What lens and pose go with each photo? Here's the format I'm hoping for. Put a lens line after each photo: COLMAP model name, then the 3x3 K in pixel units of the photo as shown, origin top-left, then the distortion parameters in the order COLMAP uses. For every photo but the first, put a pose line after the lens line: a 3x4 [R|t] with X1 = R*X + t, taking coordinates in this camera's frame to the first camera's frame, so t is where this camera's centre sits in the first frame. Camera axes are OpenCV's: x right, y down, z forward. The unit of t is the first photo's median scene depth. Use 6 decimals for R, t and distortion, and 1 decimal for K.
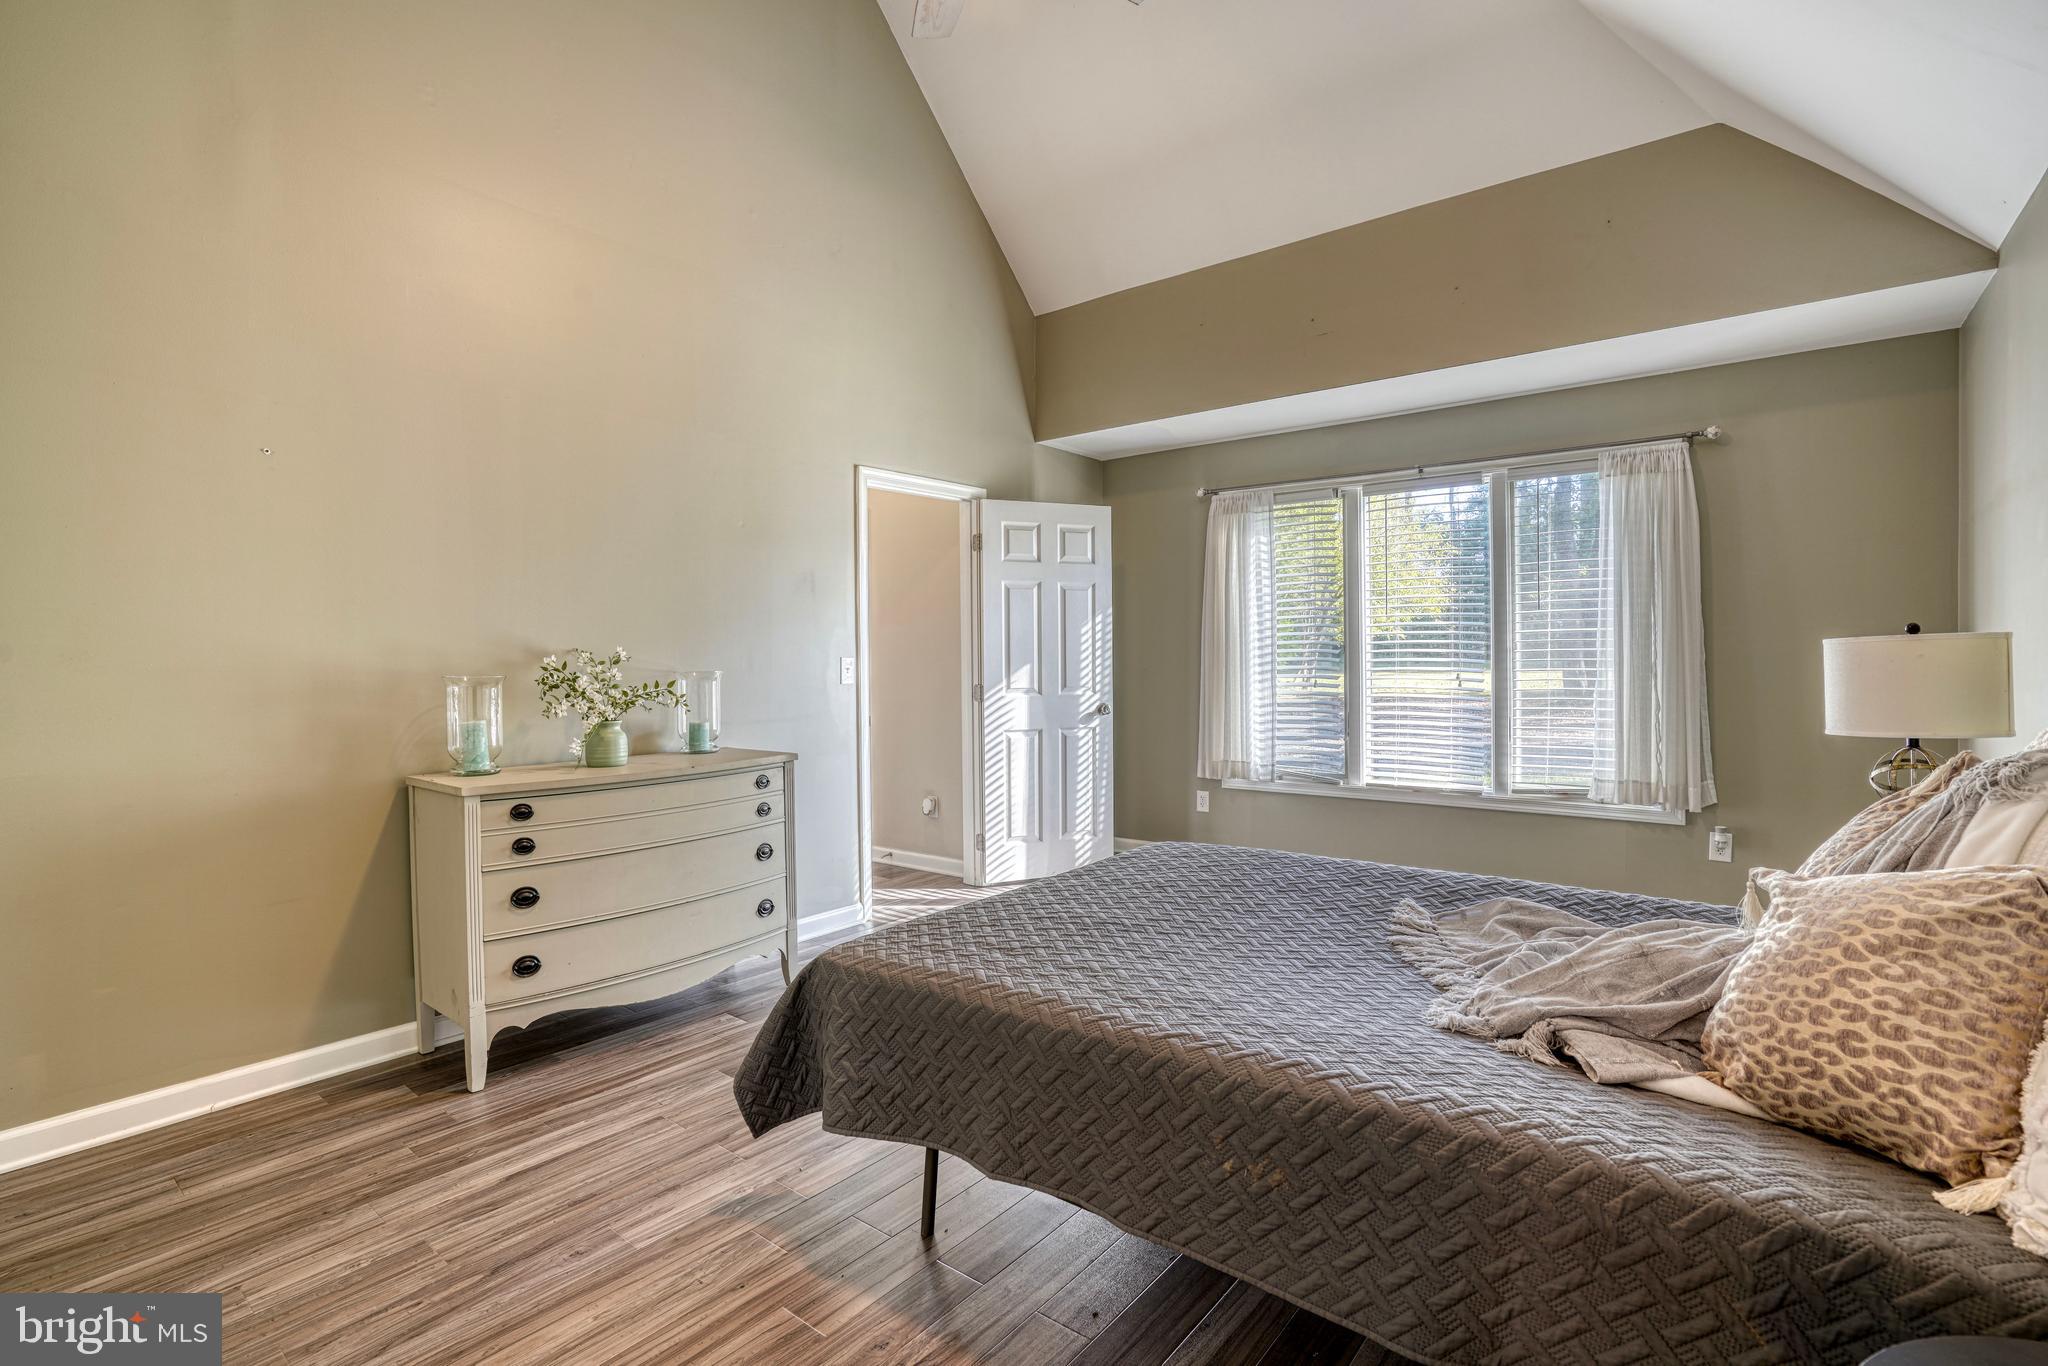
lens RADIAL K [[986.2, 0, 1035.3], [0, 986.2, 672.7], [0, 0, 1]] dist [-0.024992, 0.001049]
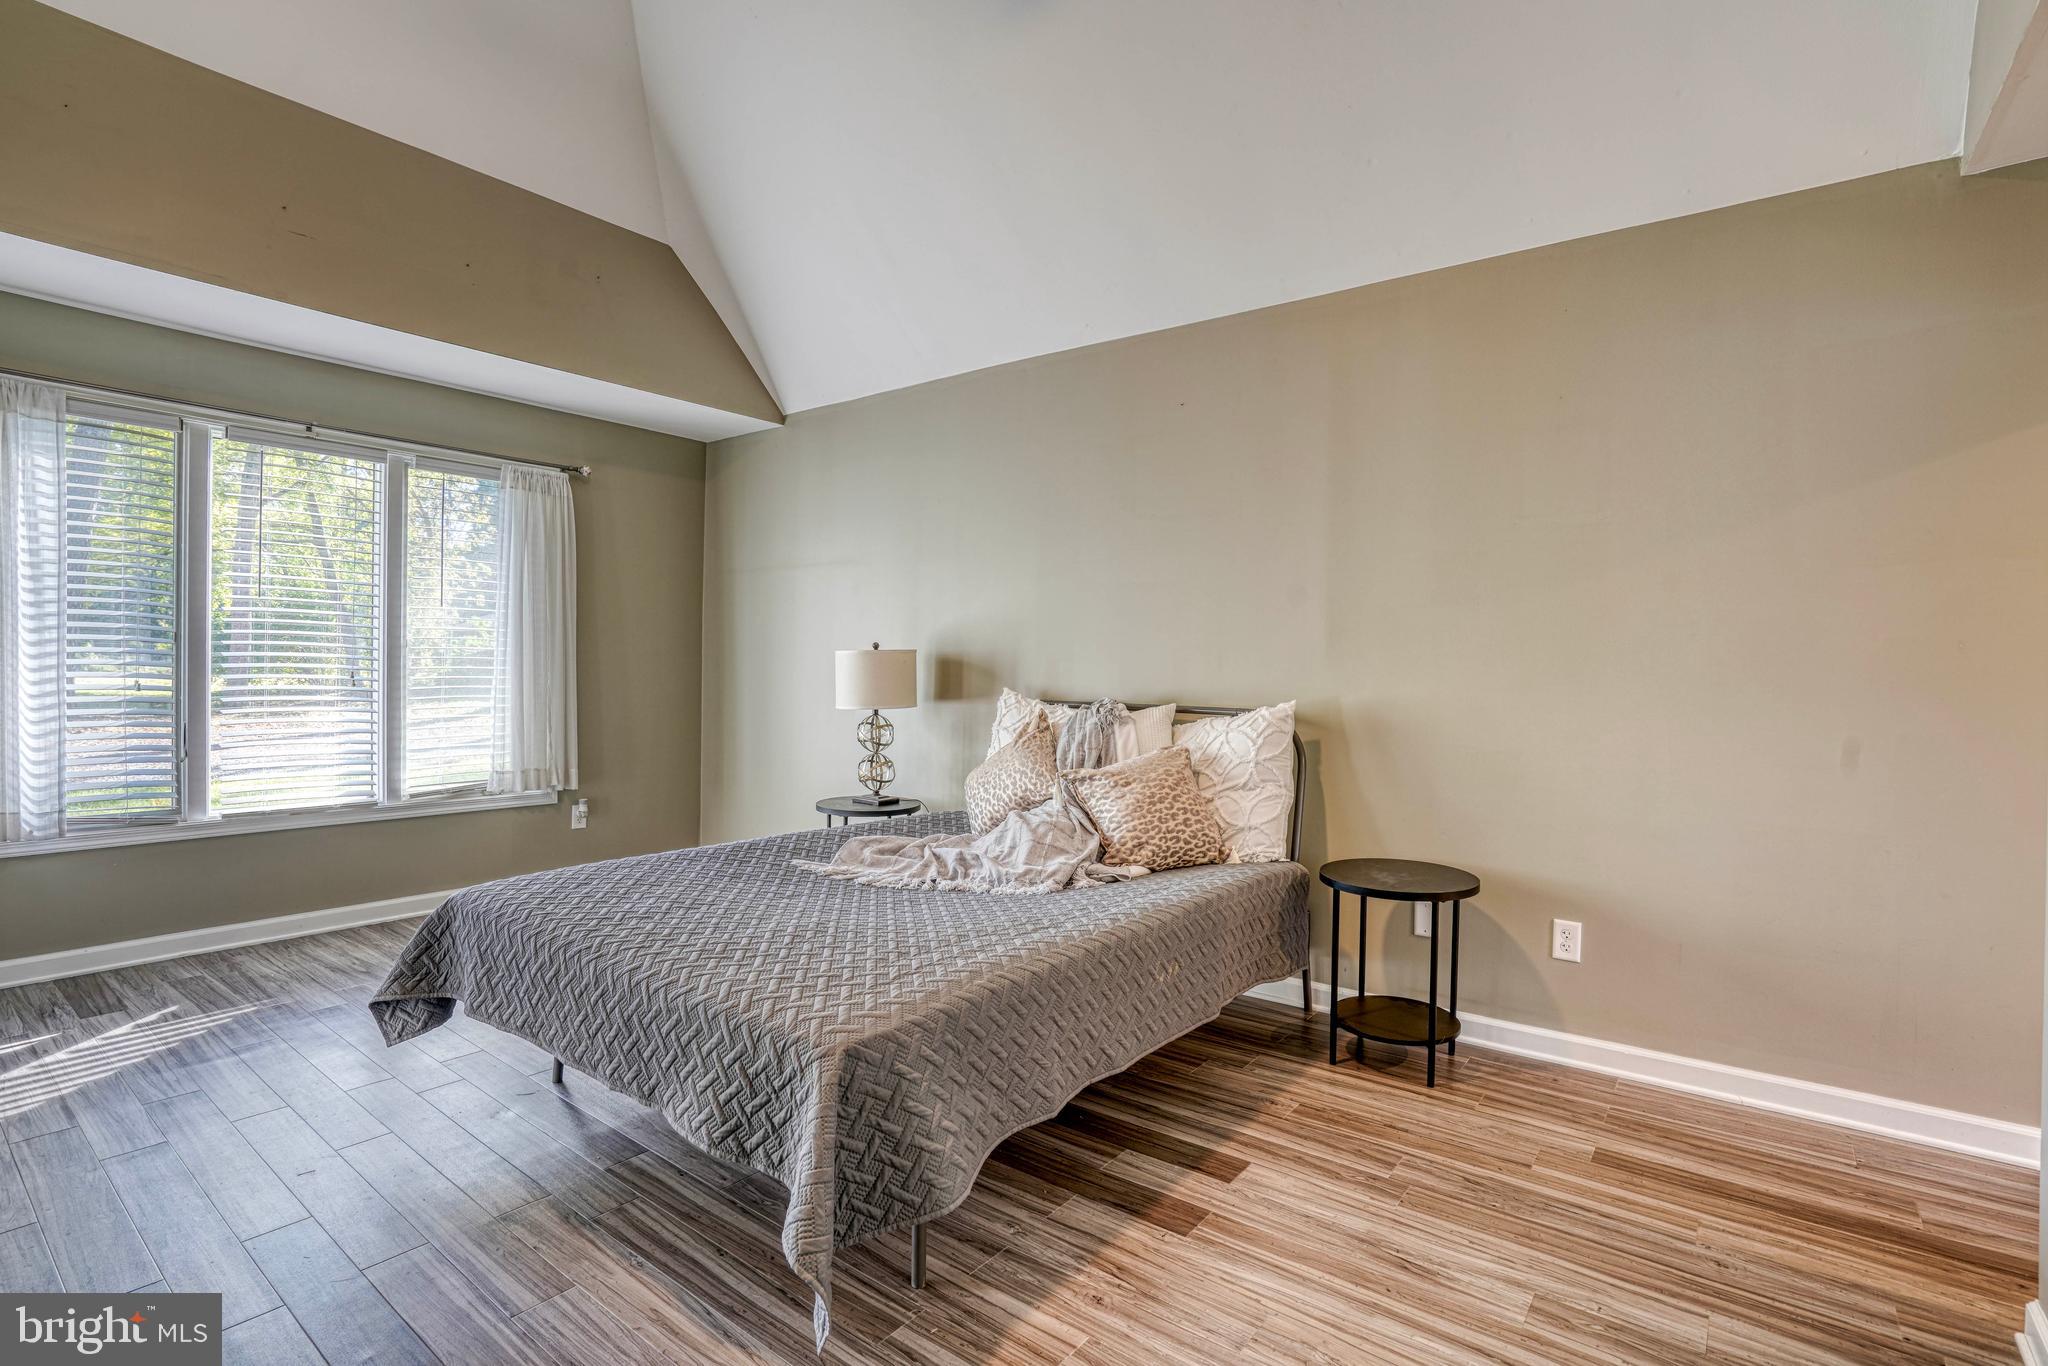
lens RADIAL K [[986.2, 0, 1041.3], [0, 986.2, 676.9], [0, 0, 1]] dist [-0.024992, 0.001049]
pose [[-0.039576, -0.002573, 0.999213, -0.521364], [-0.001696, 0.999995, 0.002508, 0.002562], [-0.999215, -0.001596, -0.039581, 0.469089]]
